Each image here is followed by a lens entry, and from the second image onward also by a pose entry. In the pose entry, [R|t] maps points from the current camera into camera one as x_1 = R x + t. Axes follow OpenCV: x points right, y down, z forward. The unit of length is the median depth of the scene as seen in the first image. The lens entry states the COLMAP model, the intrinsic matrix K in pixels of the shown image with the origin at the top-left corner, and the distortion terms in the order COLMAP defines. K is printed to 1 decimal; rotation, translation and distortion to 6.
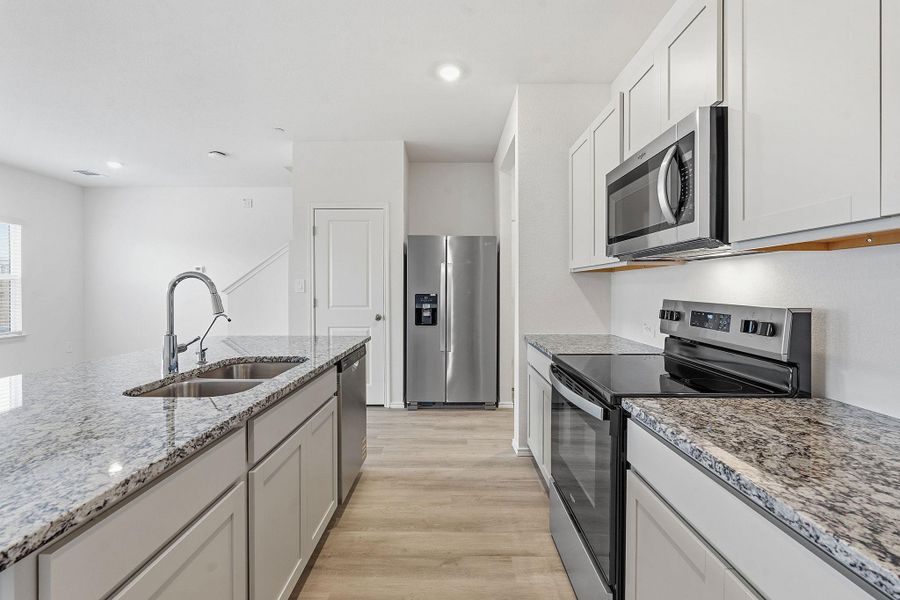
lens RADIAL K [[401.3, 0, 451.1], [0, 401.3, 291.4], [0, 0, 1]] dist [-0.014086, 0.001462]
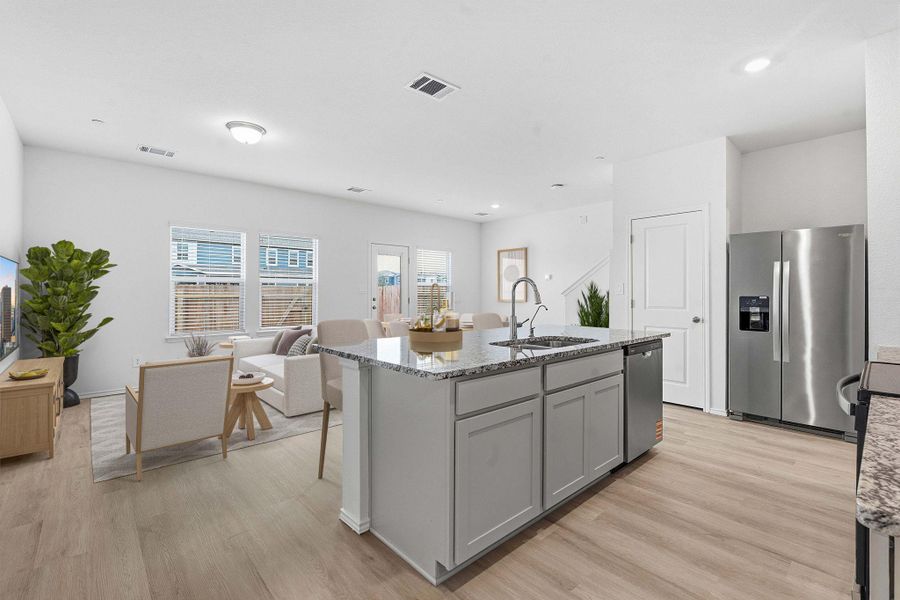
lens RADIAL K [[401.3, 0, 450.9], [0, 401.3, 295.7], [0, 0, 1]] dist [-0.014086, 0.001462]
pose [[0.679160, 0.005429, -0.733970, 0.217114], [-0.007927, 0.999969, 0.000062, 0.016432], [0.733947, 0.005776, 0.679182, -0.205585]]
